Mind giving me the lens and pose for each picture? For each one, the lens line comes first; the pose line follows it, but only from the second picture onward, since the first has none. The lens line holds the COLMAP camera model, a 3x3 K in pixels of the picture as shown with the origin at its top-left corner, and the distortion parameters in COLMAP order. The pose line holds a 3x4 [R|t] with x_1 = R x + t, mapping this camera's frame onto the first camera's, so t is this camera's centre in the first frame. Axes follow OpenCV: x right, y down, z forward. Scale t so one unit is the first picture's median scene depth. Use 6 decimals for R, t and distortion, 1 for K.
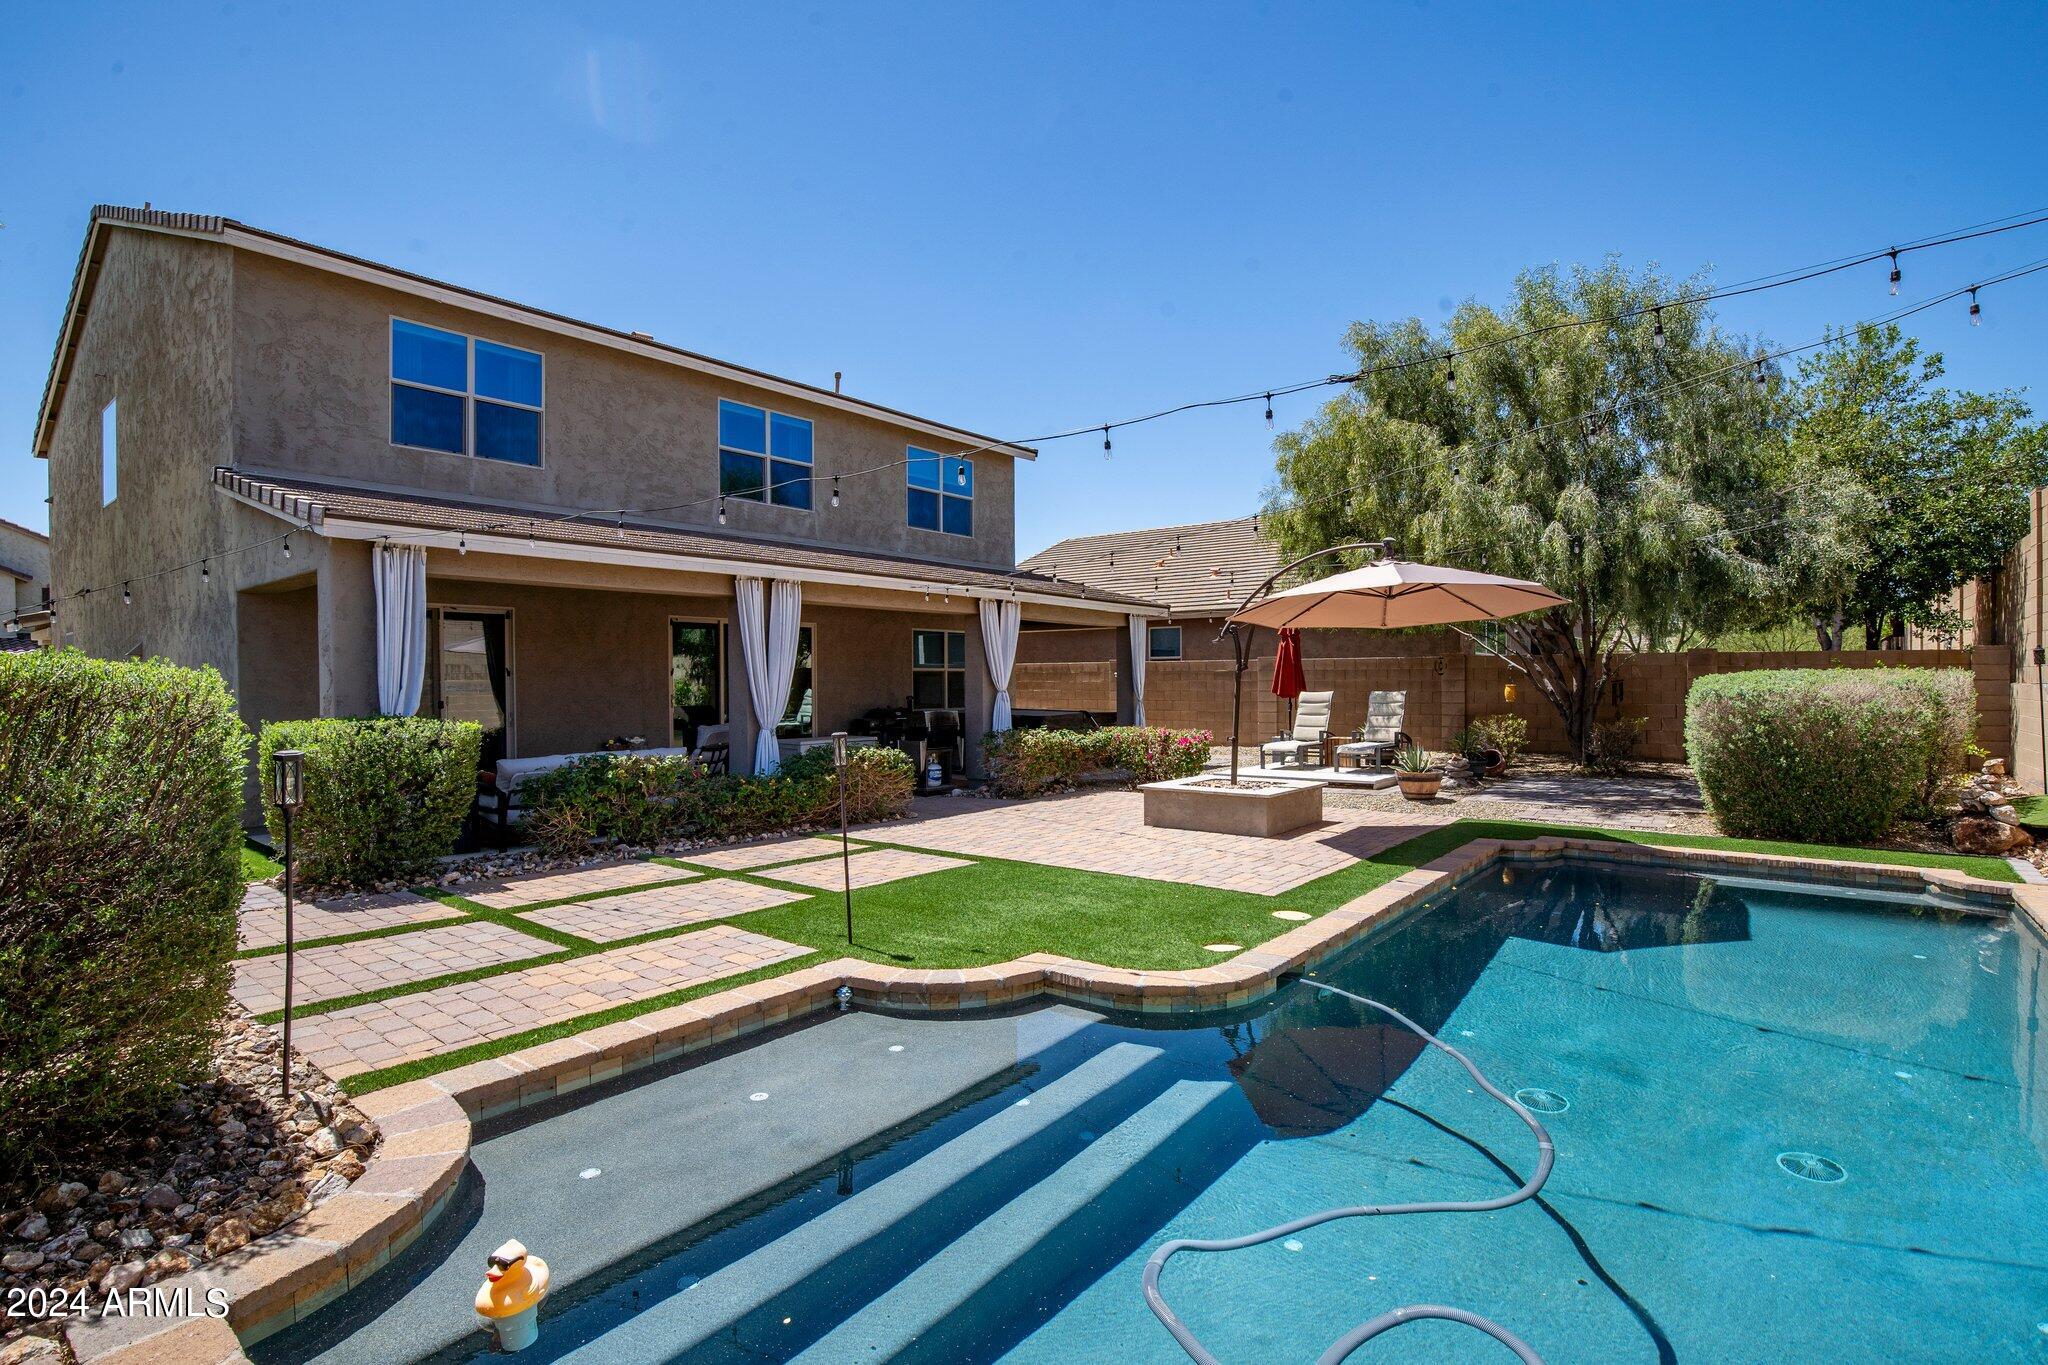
lens RADIAL K [[1011.9, 0, 1040.5], [0, 1011.9, 690.0], [0, 0, 1]] dist [-0.031268, 0.004668]
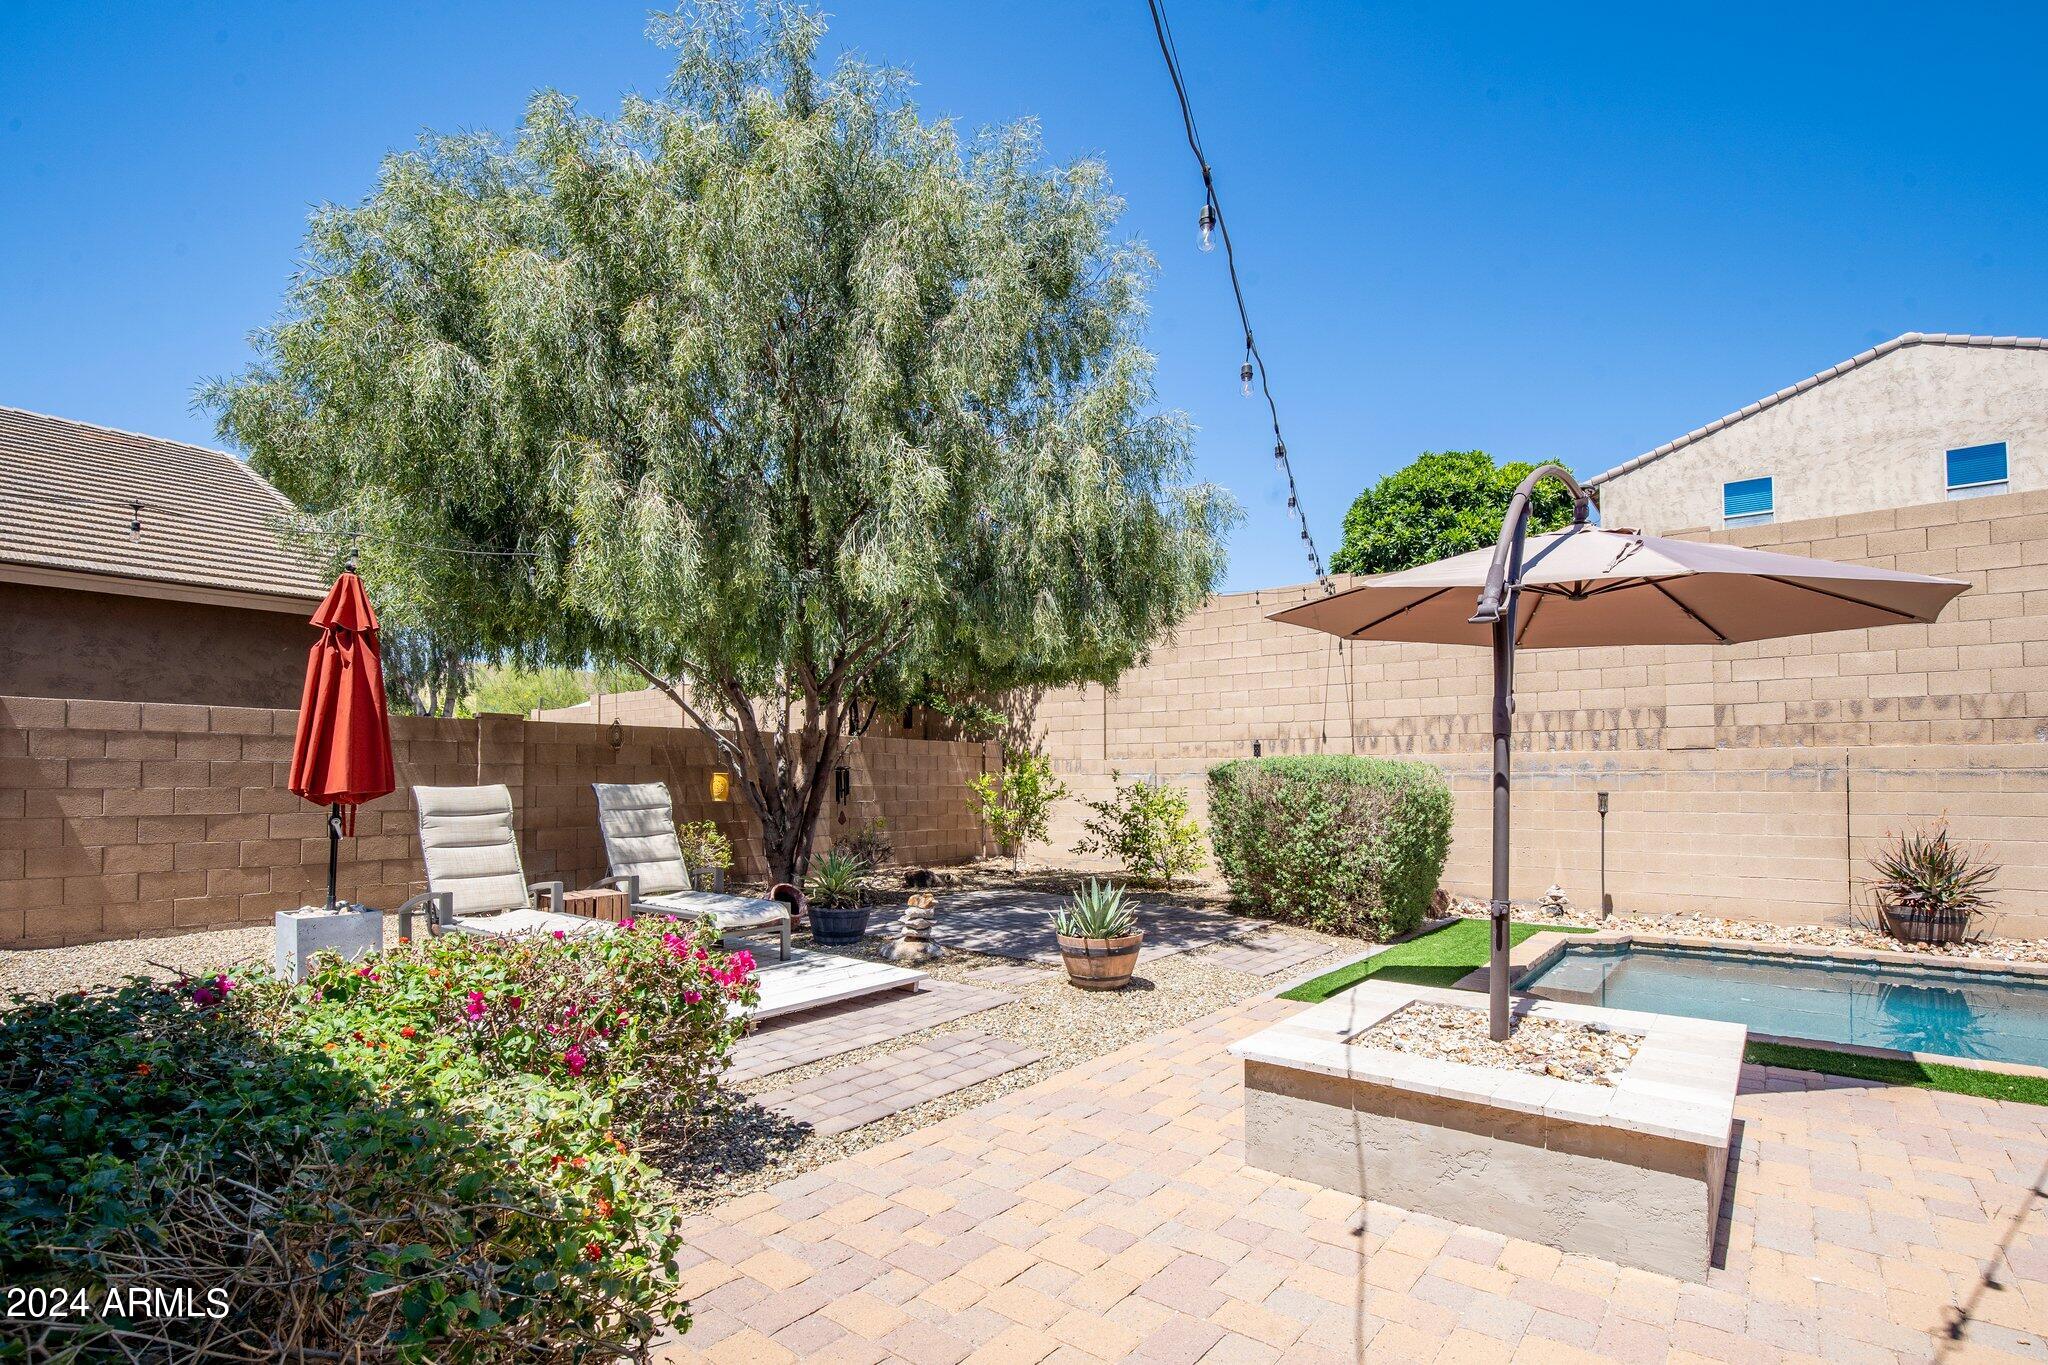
lens RADIAL K [[975.3, 0, 1024.5], [0, 975.3, 755.6], [0, 0, 1]] dist [-0.043398, 0.009235]
pose [[0.014793, 0.030283, 0.999432, -0.146479], [0.009186, 0.999495, -0.030420, 0.004973], [-0.999848, 0.009631, 0.014507, 1.141921]]
